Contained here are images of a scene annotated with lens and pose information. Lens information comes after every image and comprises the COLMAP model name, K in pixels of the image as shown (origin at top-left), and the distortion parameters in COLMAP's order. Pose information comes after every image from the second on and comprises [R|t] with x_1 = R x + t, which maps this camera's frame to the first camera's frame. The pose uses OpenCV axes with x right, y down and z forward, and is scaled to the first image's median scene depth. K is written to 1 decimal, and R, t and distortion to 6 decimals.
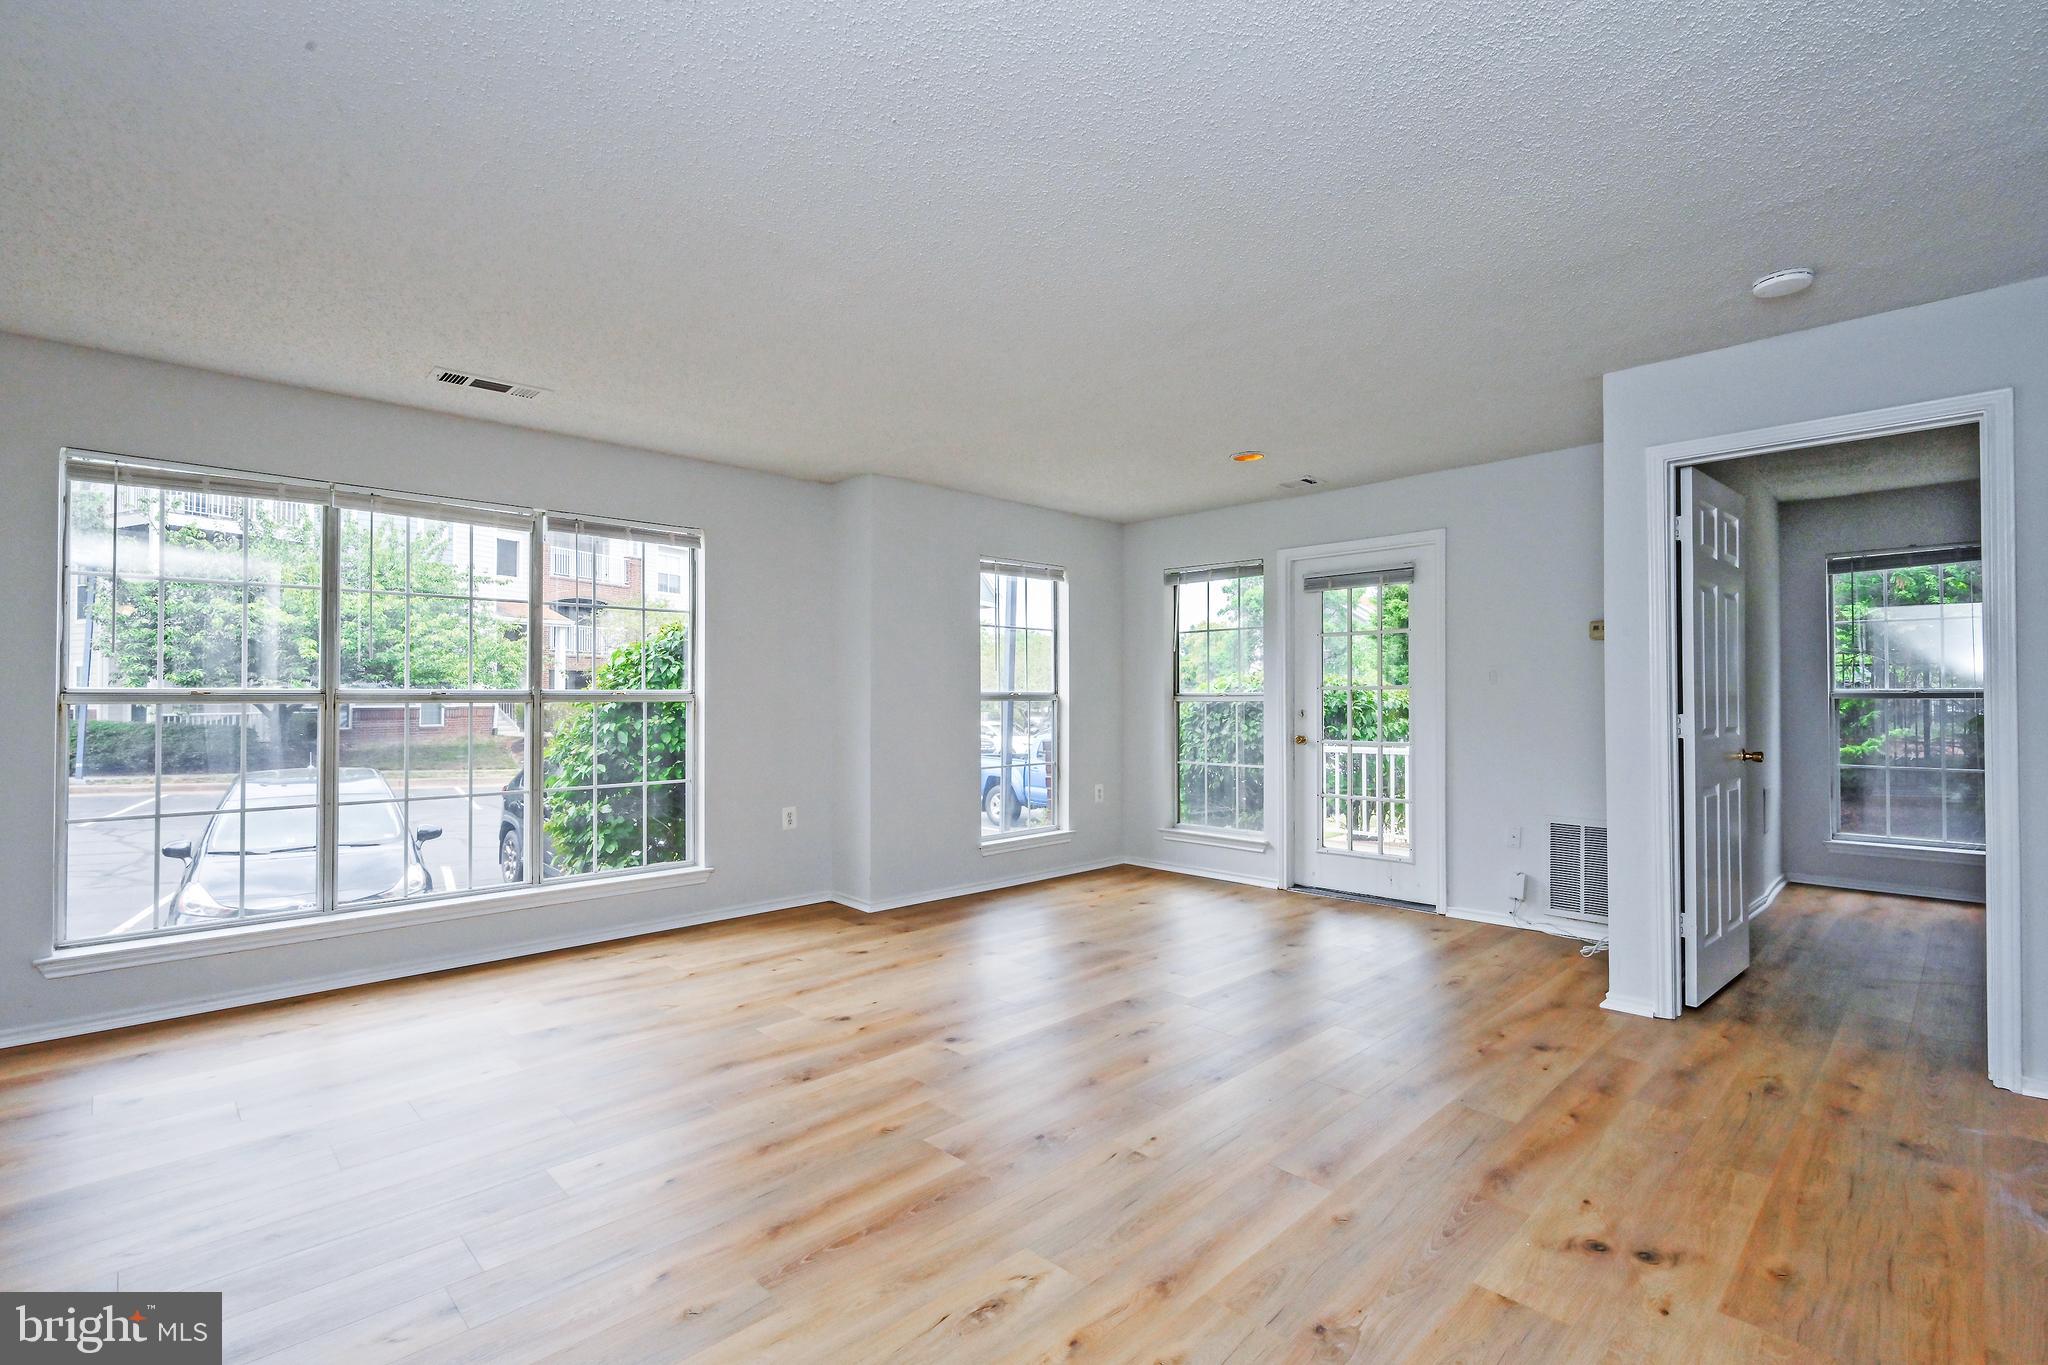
lens RADIAL K [[921.4, 0, 1024.0], [0, 921.4, 682.5], [0, 0, 1]] dist [0.000939, -0.000056]
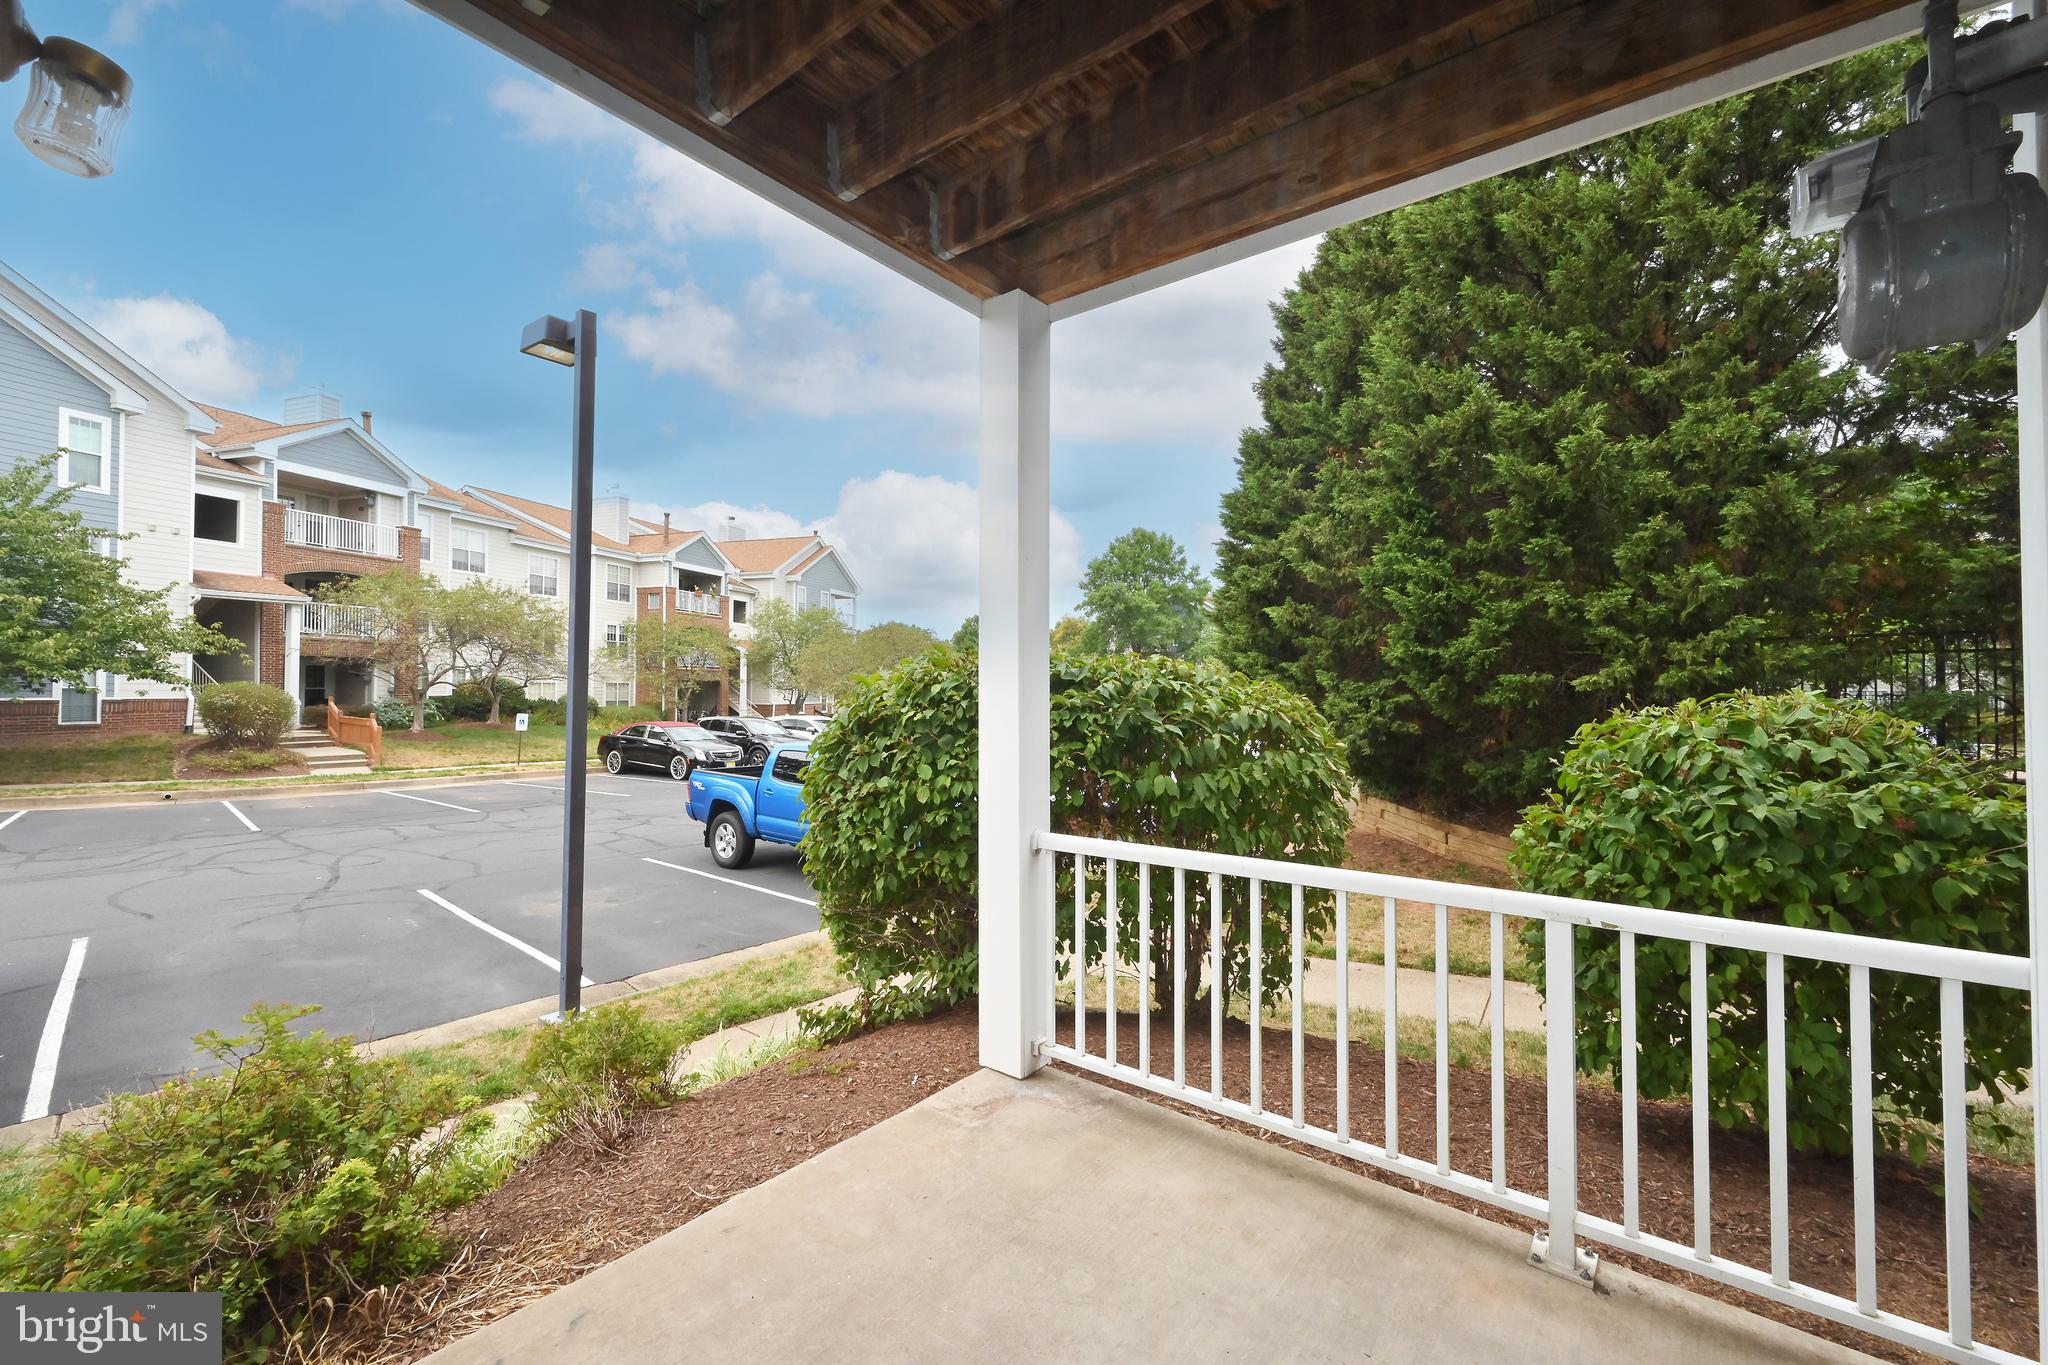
lens RADIAL K [[866.0, 0, 1024.0], [0, 866.0, 682.5], [0, 0, 1]] dist [0.000321, 0.000030]
pose [[0.989780, 0.003906, 0.142547, 0.401103], [-0.005285, 0.999943, 0.009295, 0.004283], [-0.142503, -0.009954, 0.989744, 1.039753]]
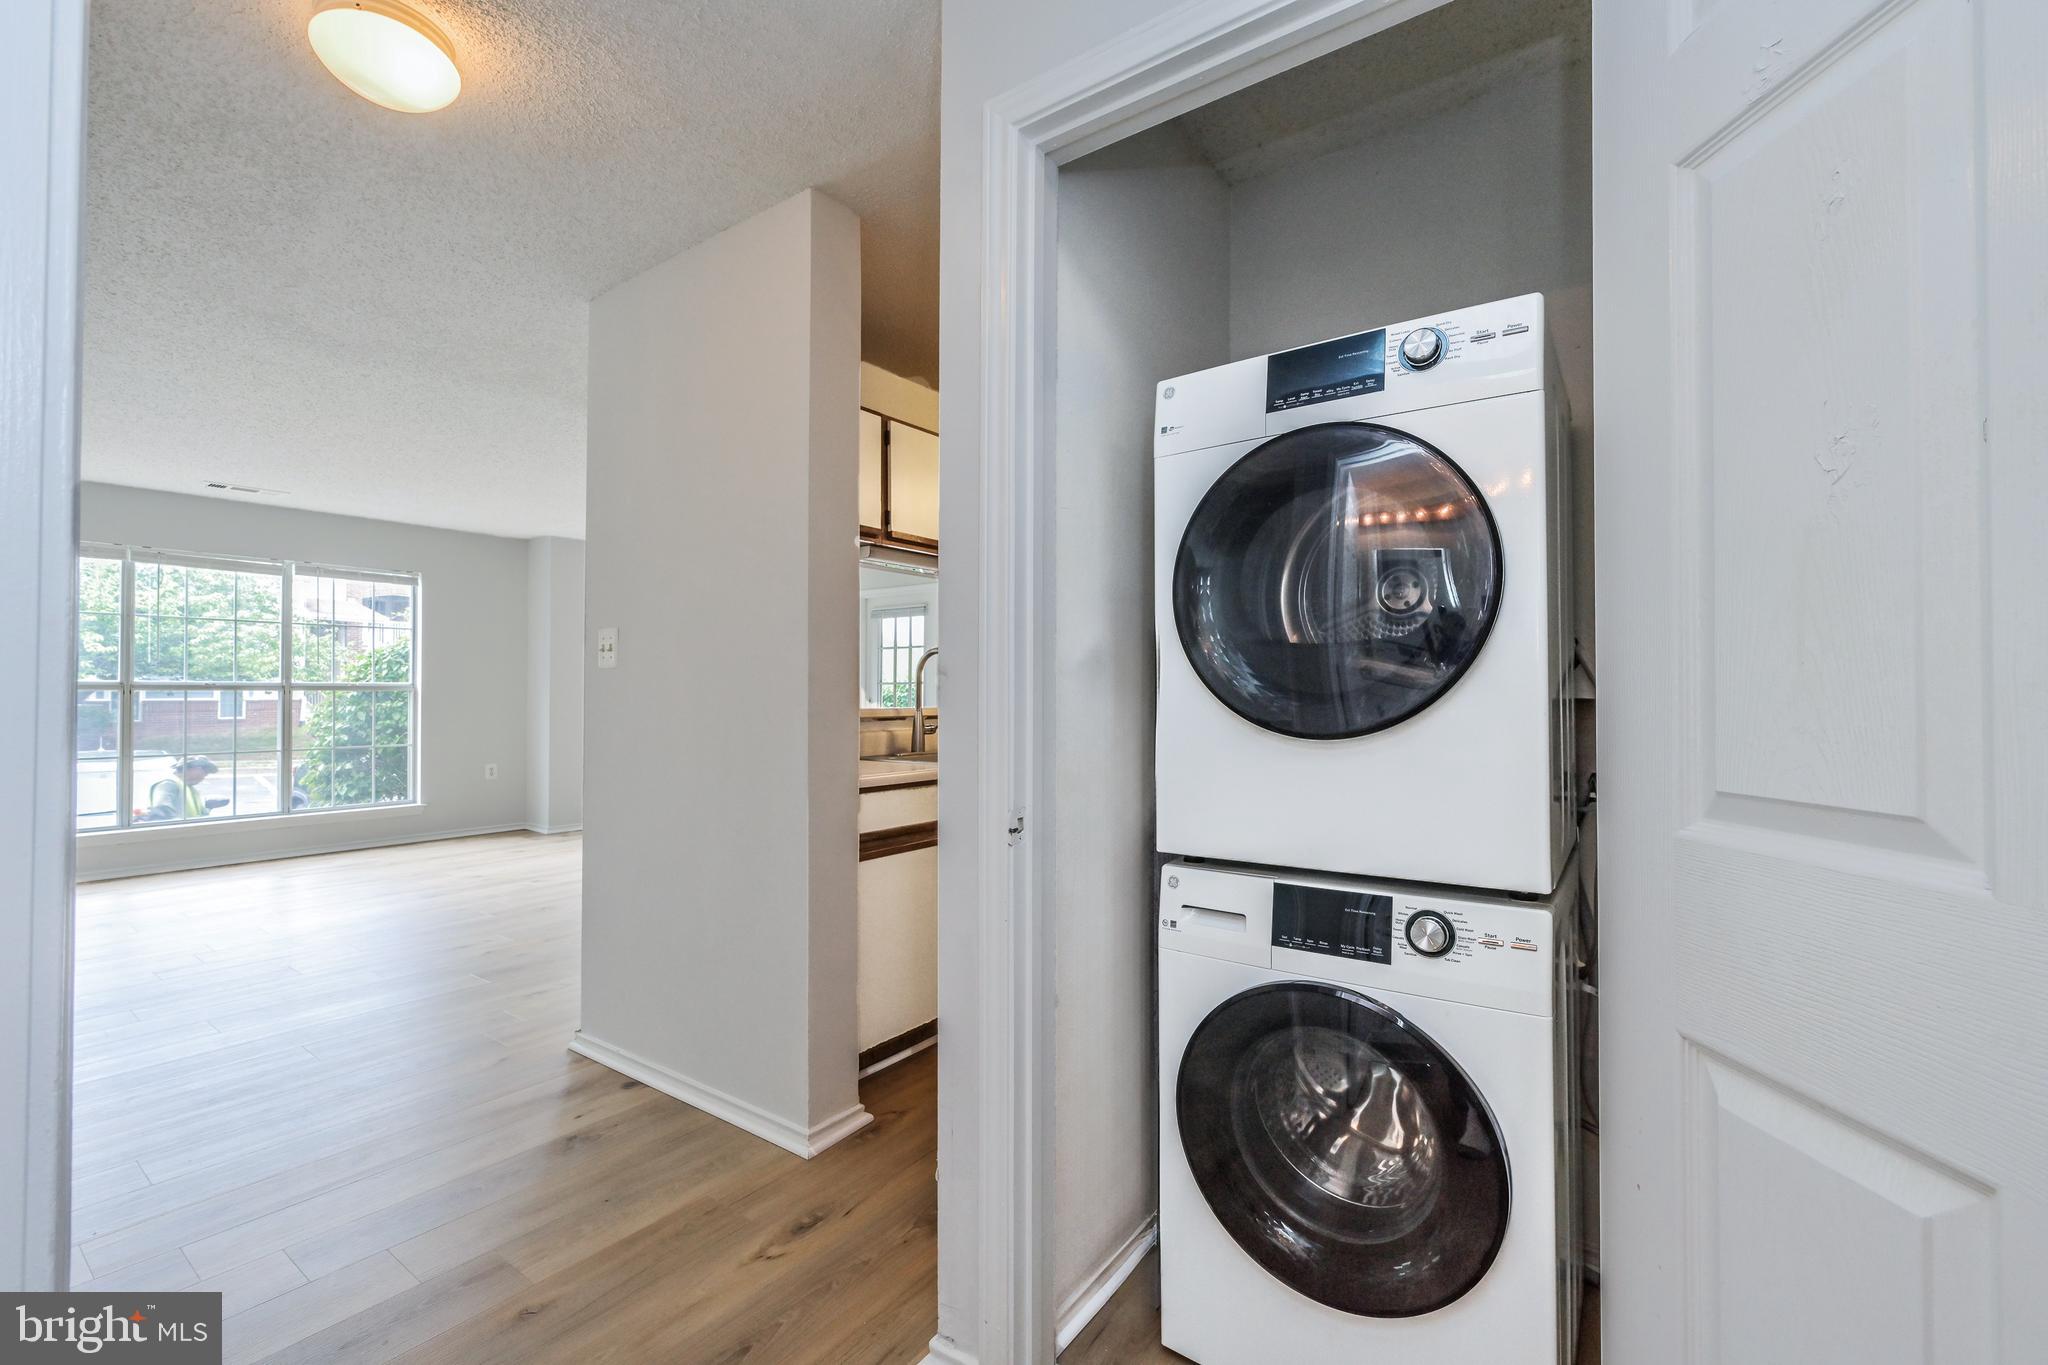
lens RADIAL K [[855.6, 0, 1024.0], [0, 855.6, 682.5], [0, 0, 1]] dist [-0.002222, -0.000459]
pose [[0.985206, 0.004066, 0.171327, 0.341679], [-0.004716, 0.999983, 0.003387, -0.001485], [-0.171310, -0.004145, 0.985208, -0.471166]]
